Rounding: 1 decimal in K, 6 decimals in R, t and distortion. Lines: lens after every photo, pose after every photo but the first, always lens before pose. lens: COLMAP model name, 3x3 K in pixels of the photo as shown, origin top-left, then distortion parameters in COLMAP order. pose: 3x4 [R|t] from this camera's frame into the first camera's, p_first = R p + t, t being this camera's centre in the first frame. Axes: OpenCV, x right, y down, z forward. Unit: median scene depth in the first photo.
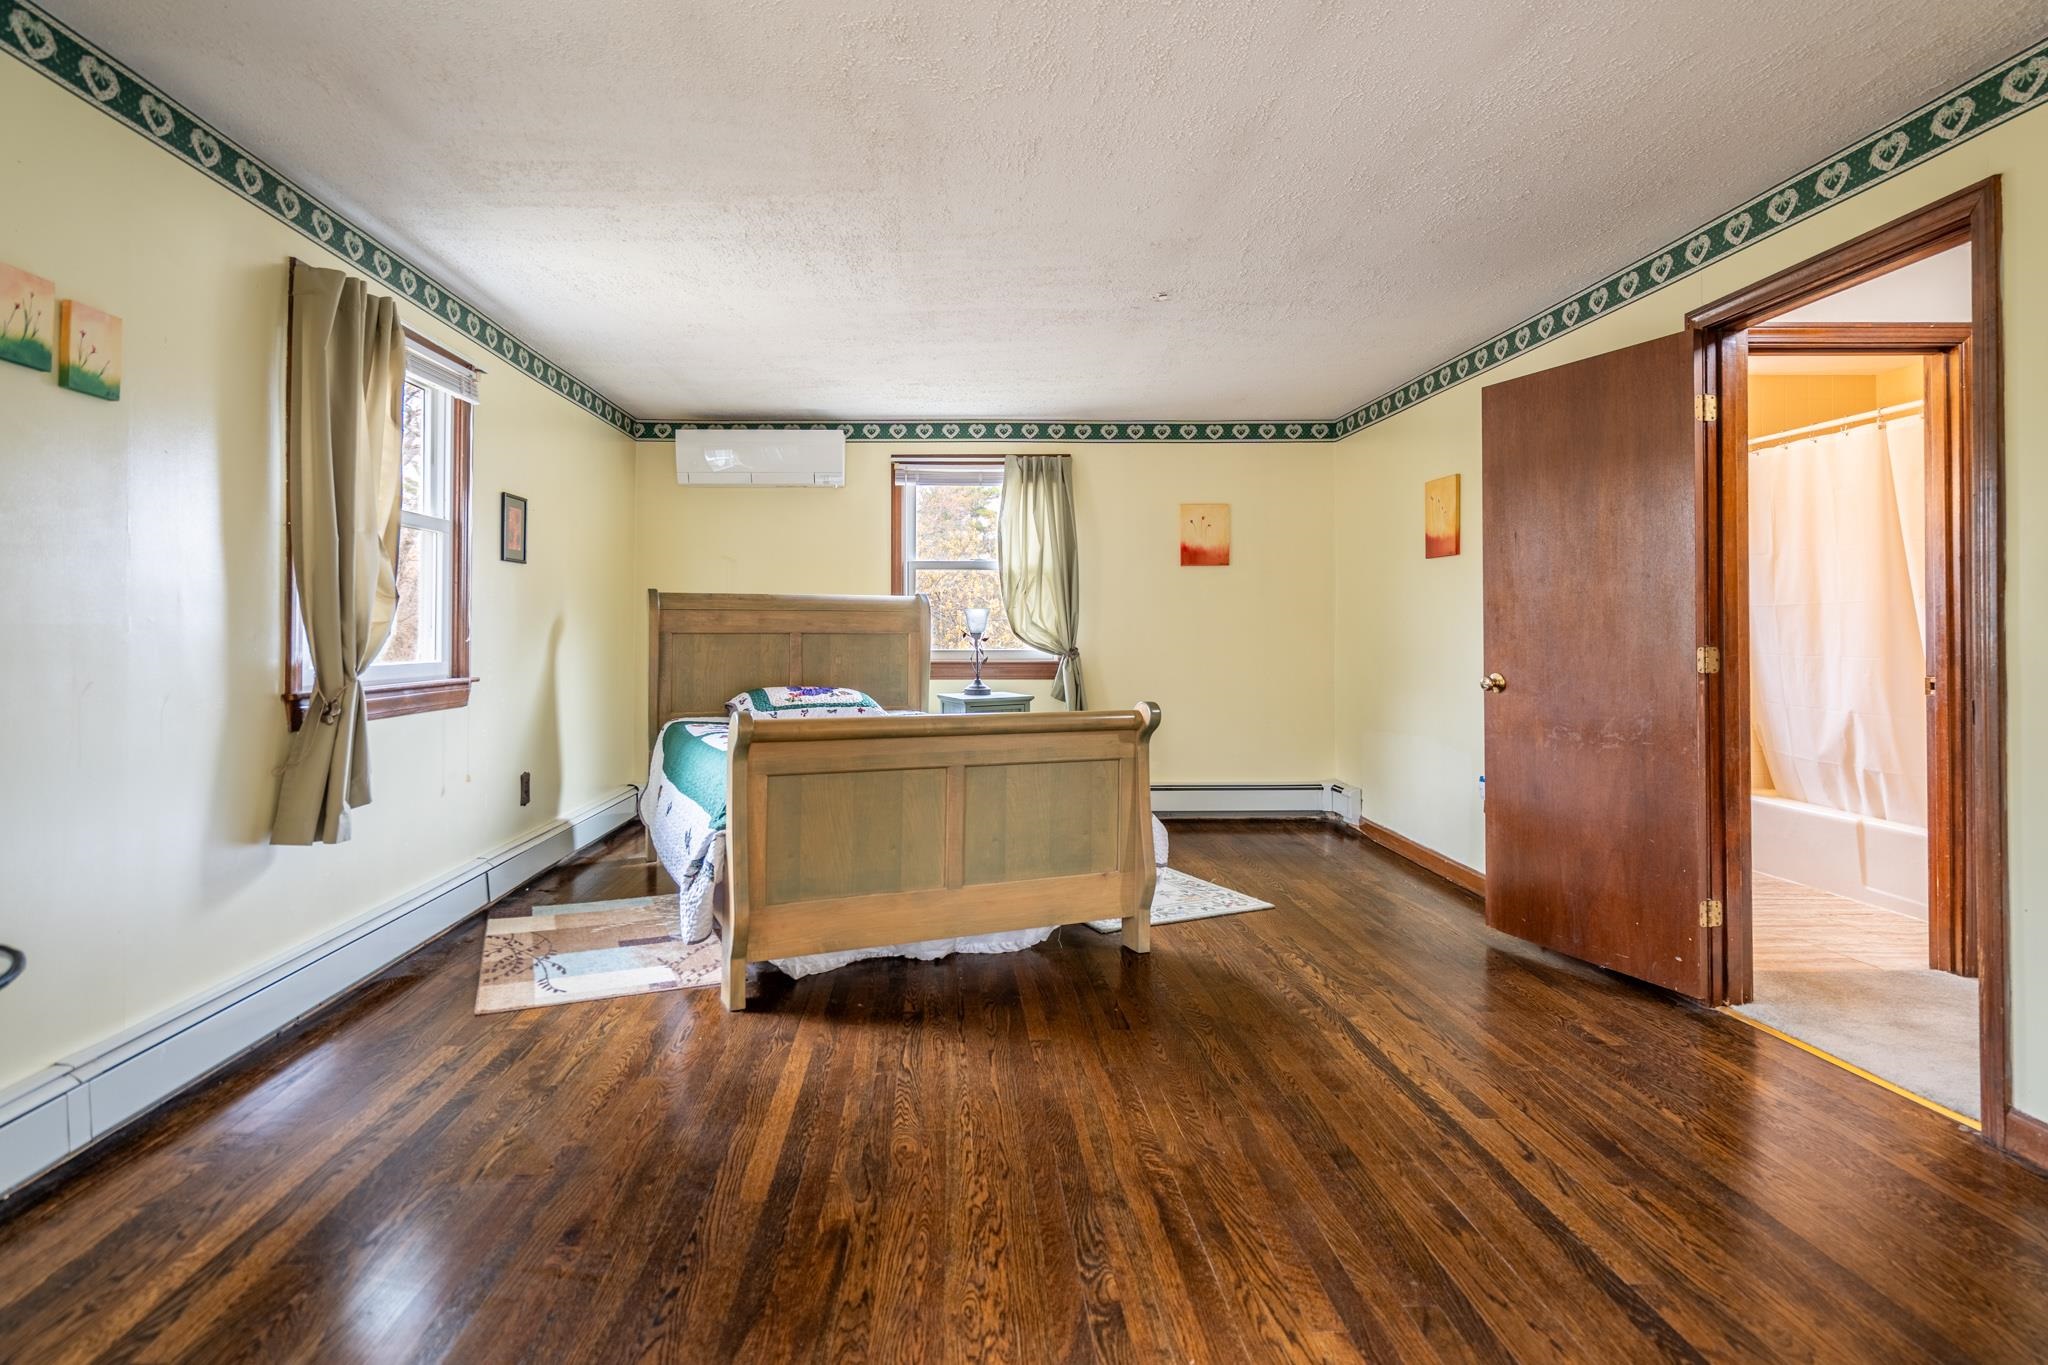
lens RADIAL K [[974.1, 0, 976.9], [0, 974.1, 625.3], [0, 0, 1]] dist [-0.003364, -0.000609]
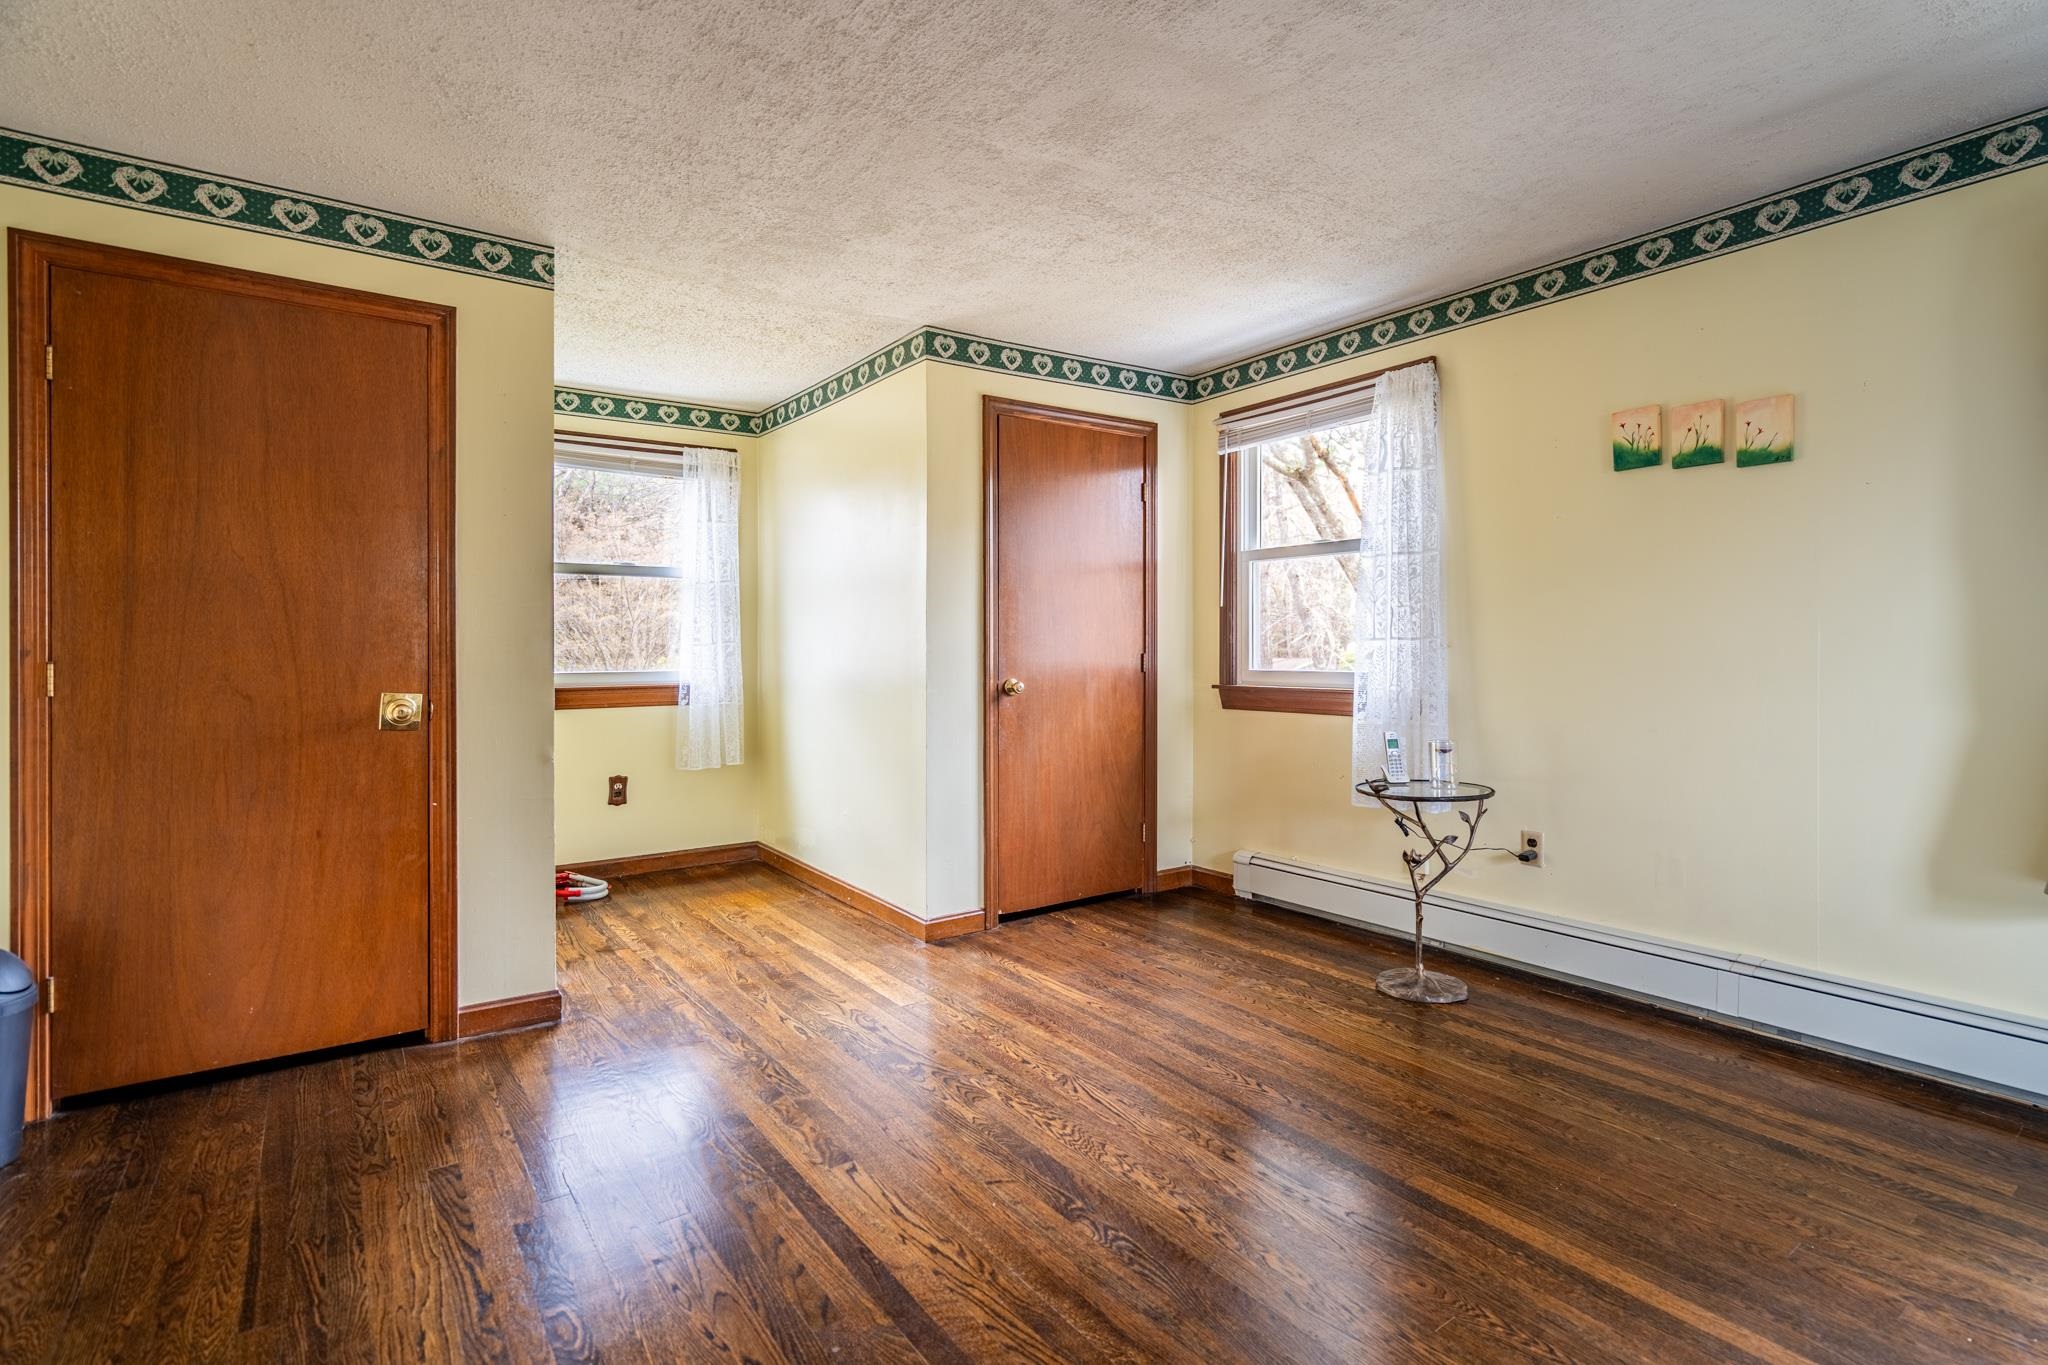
lens RADIAL K [[974.1, 0, 1019.9], [0, 974.1, 667.0], [0, 0, 1]] dist [-0.003364, -0.000609]
pose [[-0.825316, 0.014520, -0.564484, 0.801168], [0.008557, 0.999876, 0.013208, 0.012943], [0.564606, 0.006071, -0.825339, 1.820460]]
